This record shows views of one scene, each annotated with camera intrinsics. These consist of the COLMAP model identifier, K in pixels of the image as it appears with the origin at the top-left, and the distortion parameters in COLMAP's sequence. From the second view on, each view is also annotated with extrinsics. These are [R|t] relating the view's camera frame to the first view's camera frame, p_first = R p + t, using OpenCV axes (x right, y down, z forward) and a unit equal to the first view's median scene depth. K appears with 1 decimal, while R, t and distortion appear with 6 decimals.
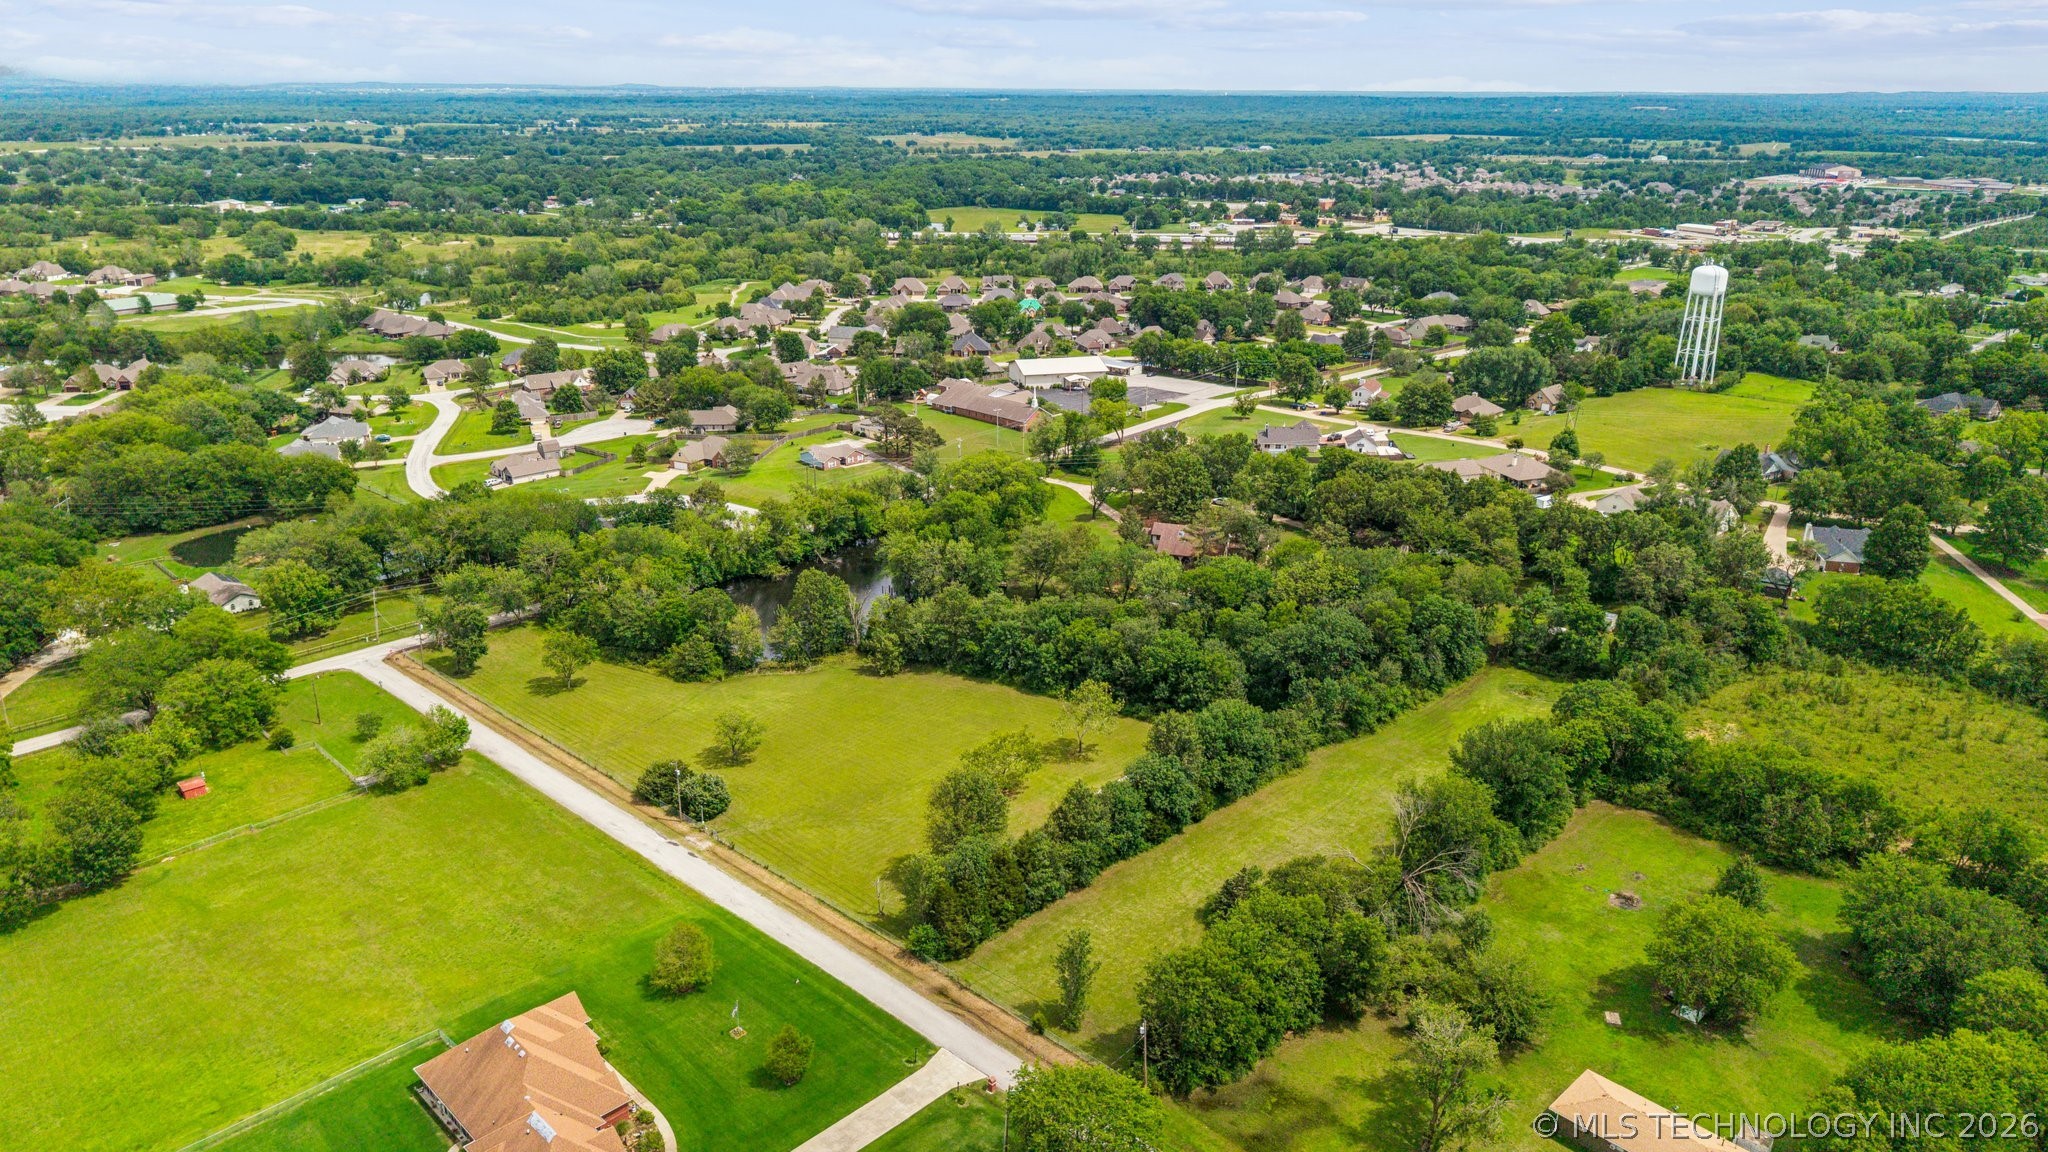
lens RADIAL K [[1387.4, 0, 1024.0], [0, 1387.4, 576.0], [0, 0, 1]] dist [0.050798, -0.115574]
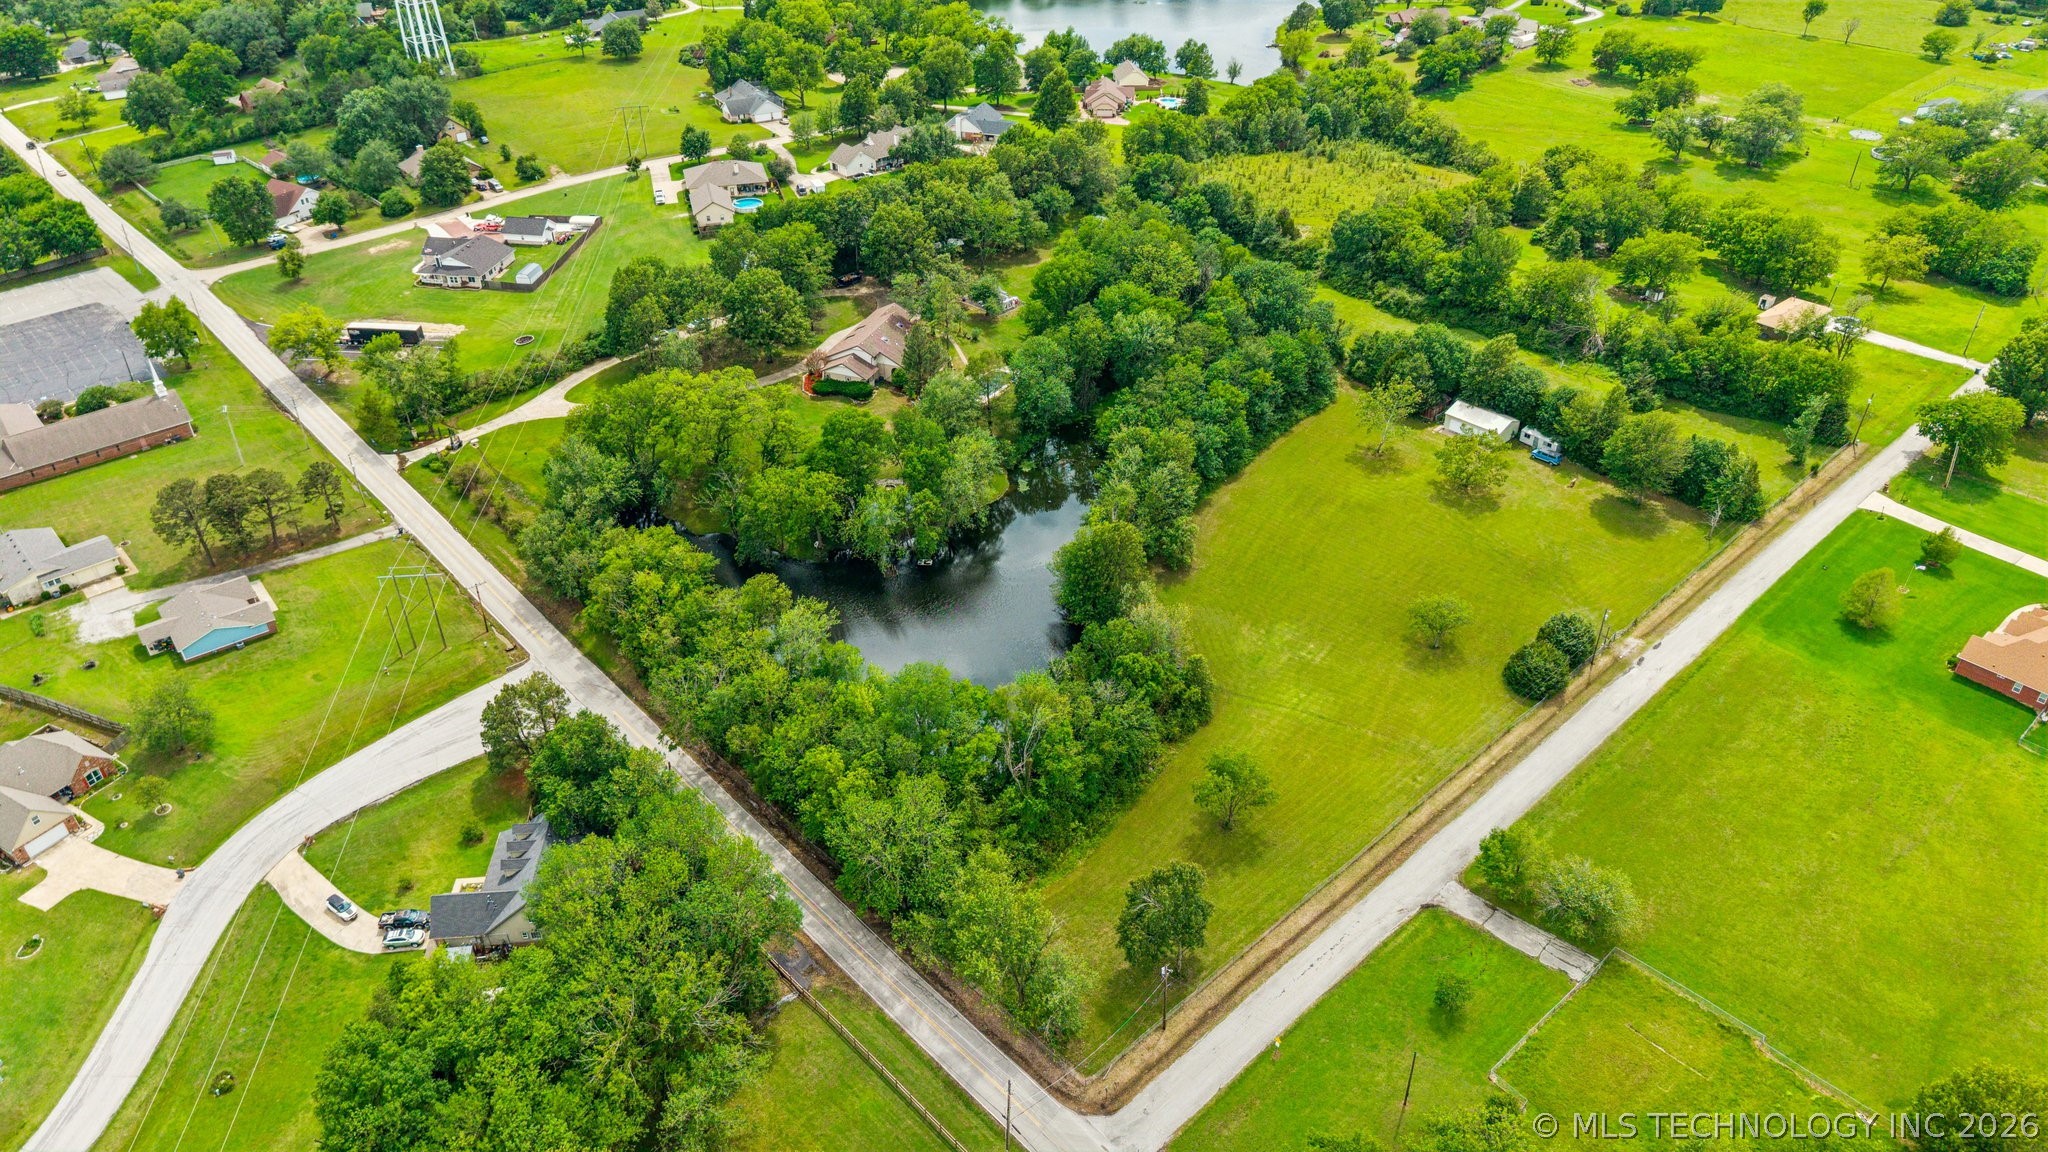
lens RADIAL K [[1363.1, 0, 1024.0], [0, 1363.1, 576.0], [0, 0, 1]] dist [0.012023, -0.017942]
pose [[0.048254, -0.563512, 0.824697, -1.058863], [0.325248, 0.789524, 0.520448, -0.519739], [-0.944397, 0.243117, 0.221379, 1.190712]]
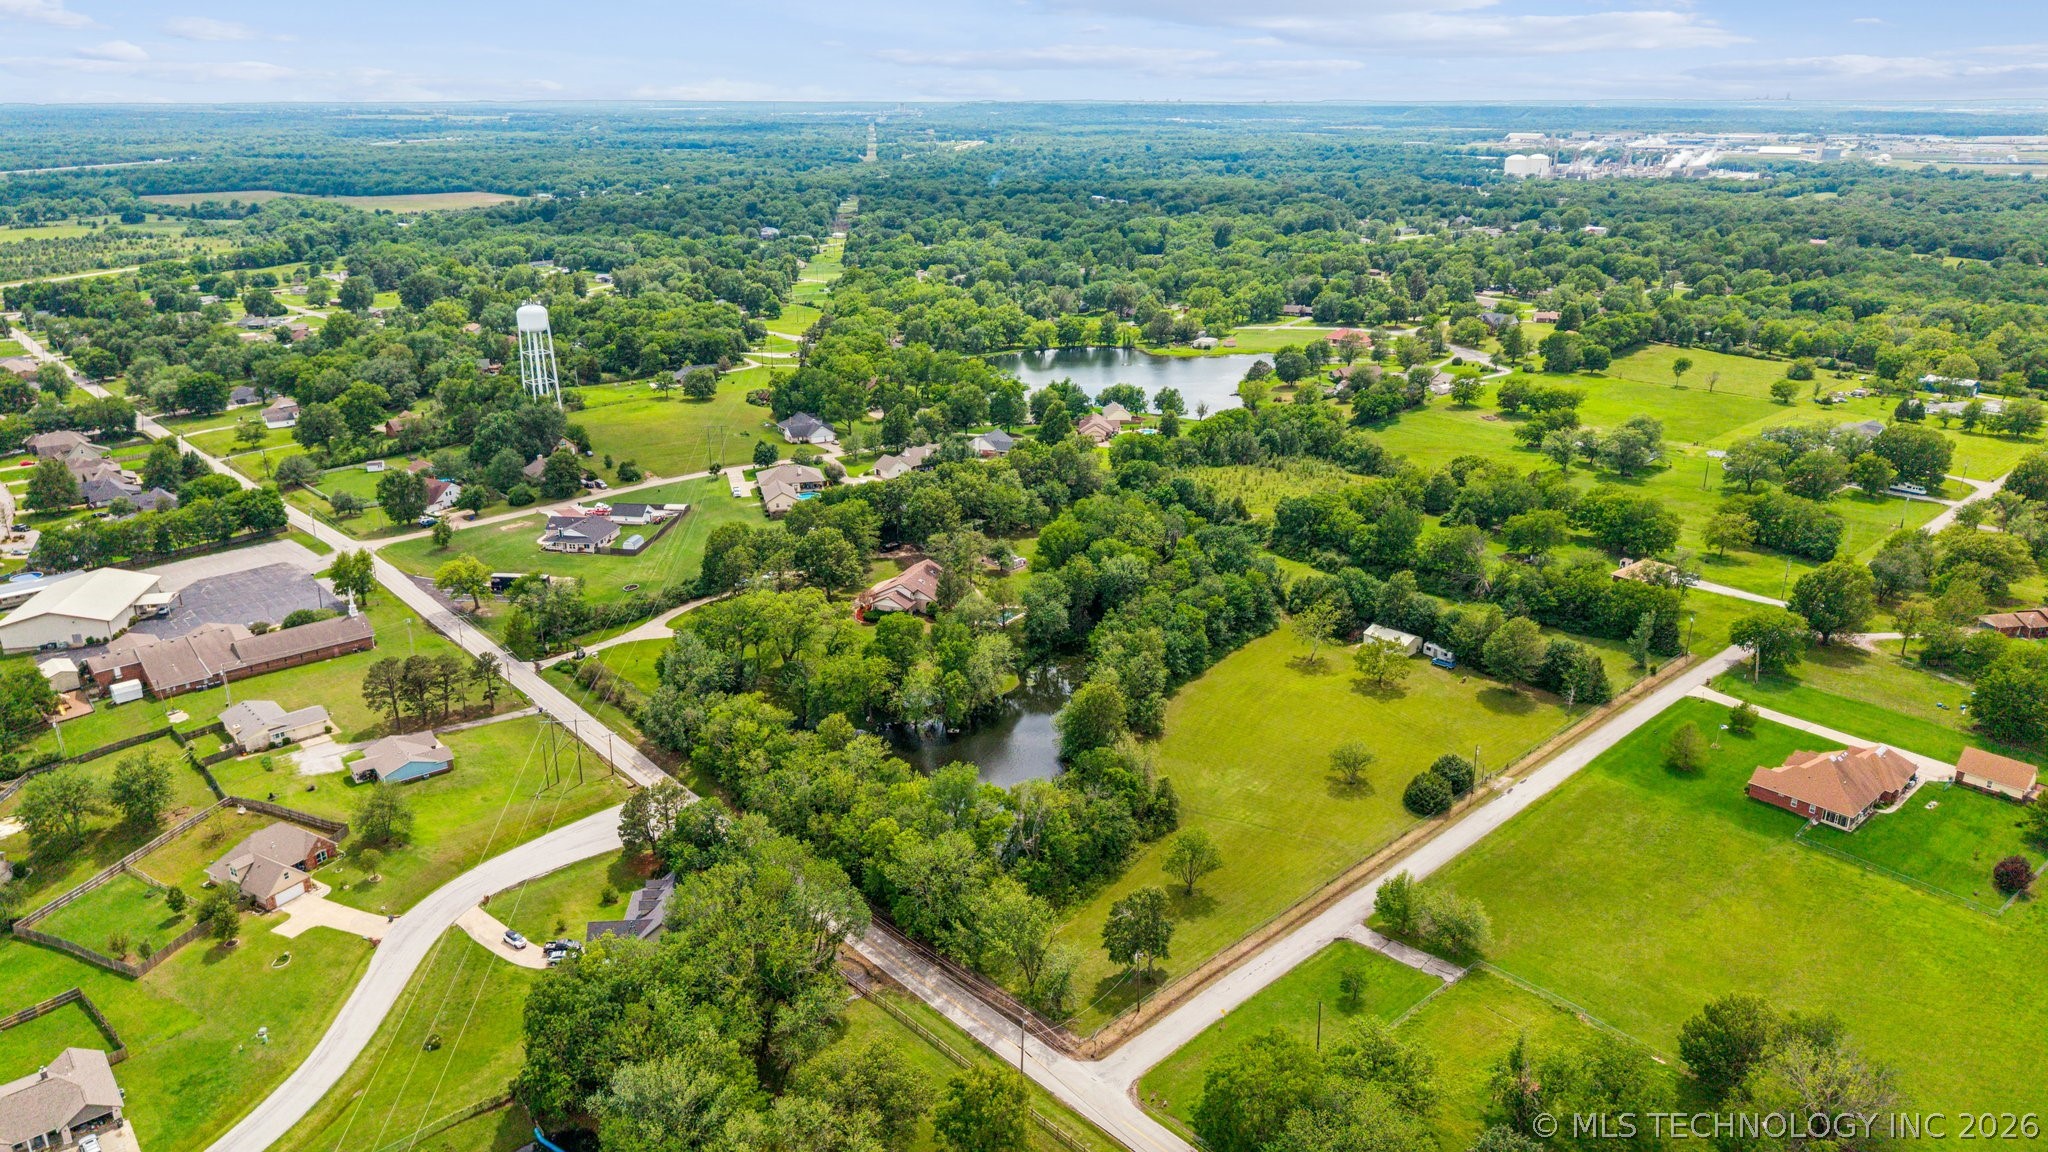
lens RADIAL K [[1387.4, 0, 1024.0], [0, 1387.4, 576.0], [0, 0, 1]] dist [0.050798, -0.115574]
pose [[0.050689, -0.322863, 0.945087, -1.449124], [0.322656, 0.900852, 0.290446, -0.517753], [-0.945158, 0.290216, 0.149837, 1.178386]]
